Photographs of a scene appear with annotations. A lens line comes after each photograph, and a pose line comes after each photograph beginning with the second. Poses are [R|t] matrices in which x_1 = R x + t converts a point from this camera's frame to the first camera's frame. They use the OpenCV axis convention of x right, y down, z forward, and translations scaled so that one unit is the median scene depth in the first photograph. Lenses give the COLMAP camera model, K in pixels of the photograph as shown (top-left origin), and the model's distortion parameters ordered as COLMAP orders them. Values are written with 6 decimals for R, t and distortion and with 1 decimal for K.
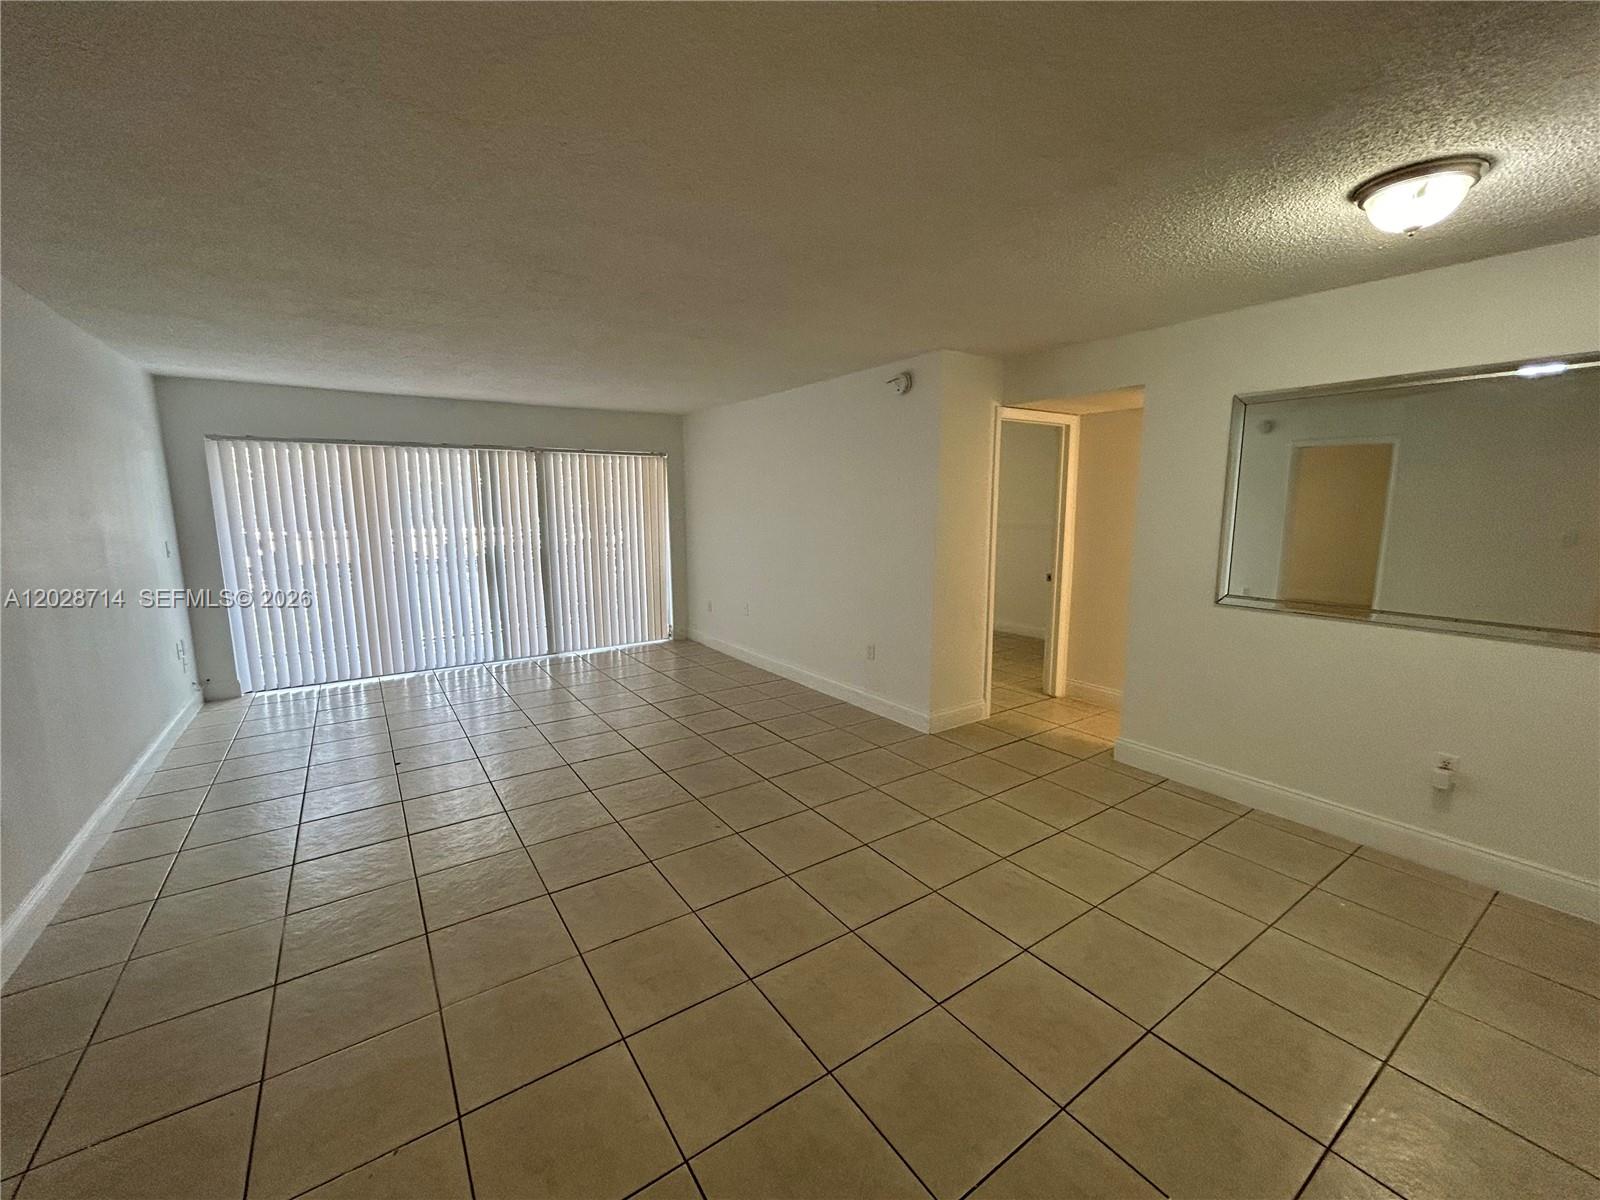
lens RADIAL K [[650.4, 0, 800.4], [0, 650.4, 596.6], [0, 0, 1]] dist [-0.000461, 0.000392]
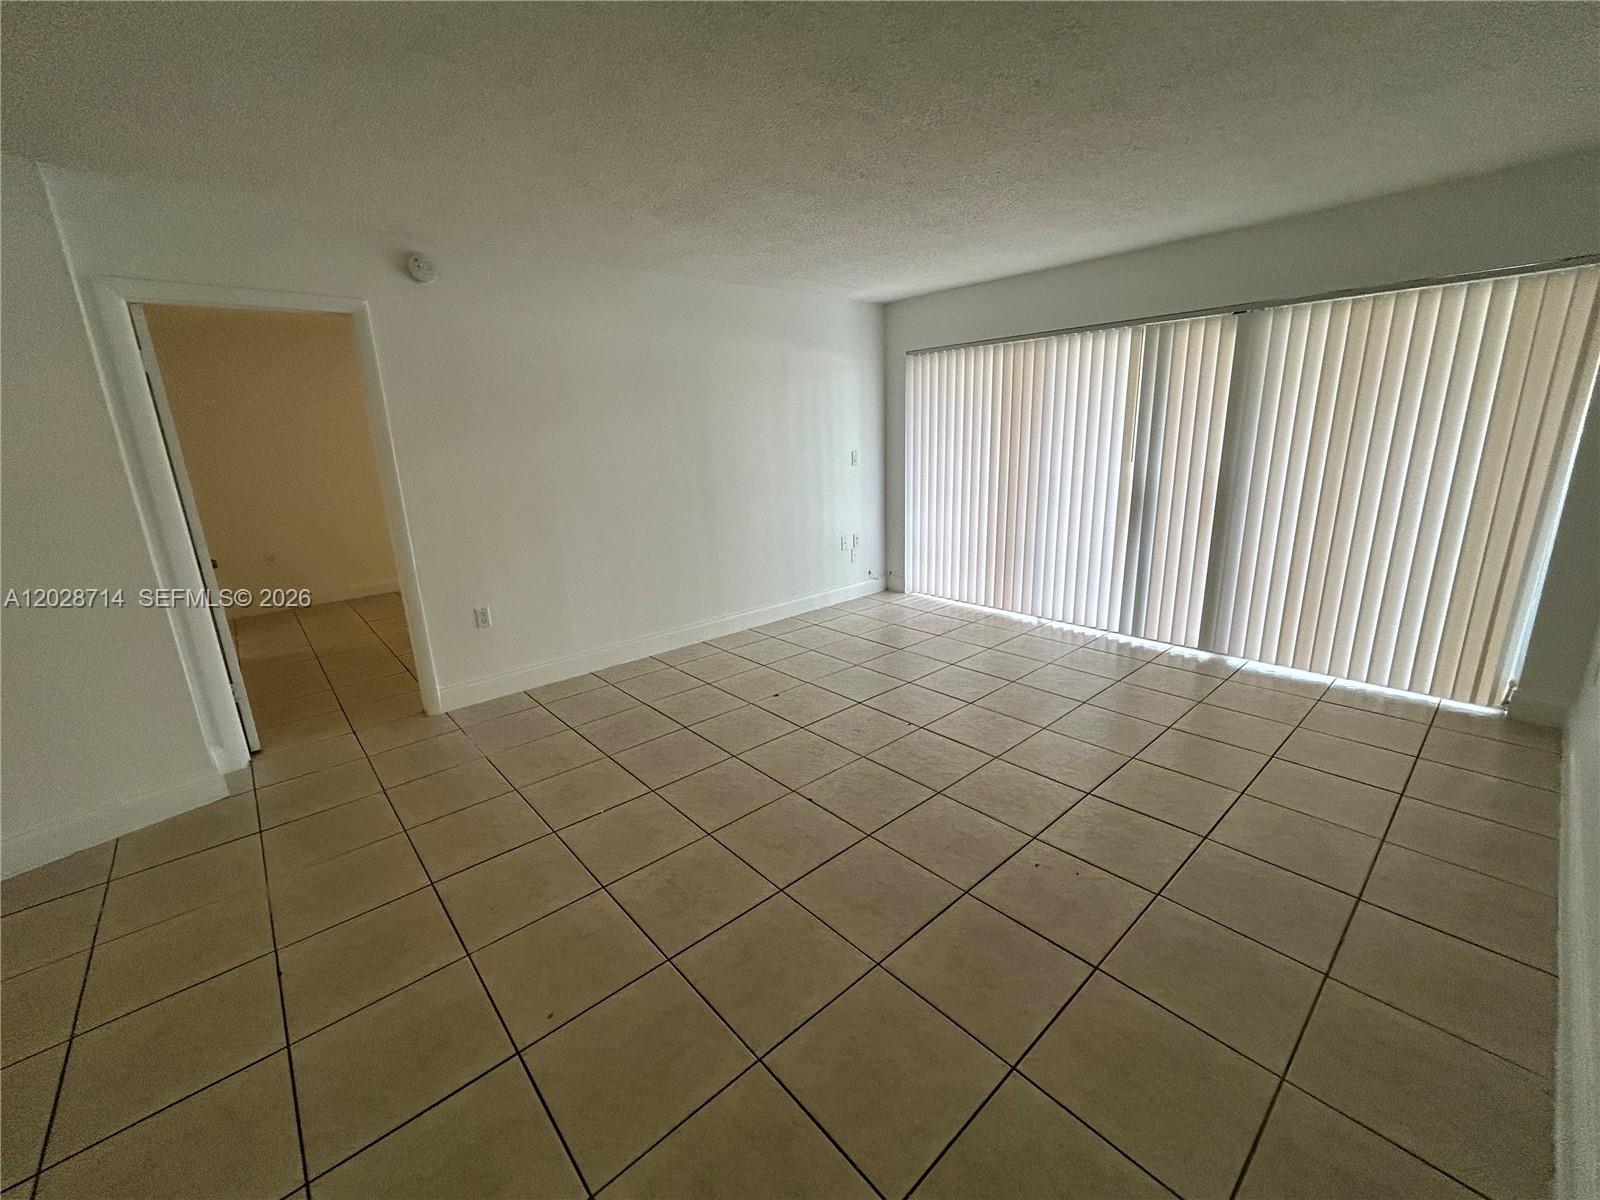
lens RADIAL K [[650.4, 0, 798.7], [0, 650.4, 596.3], [0, 0, 1]] dist [-0.000461, 0.000392]
pose [[0.126116, 0.246339, -0.960943, 0.180009], [-0.111805, 0.966035, 0.232971, -0.074539], [0.985695, 0.078056, 0.149375, 0.586951]]
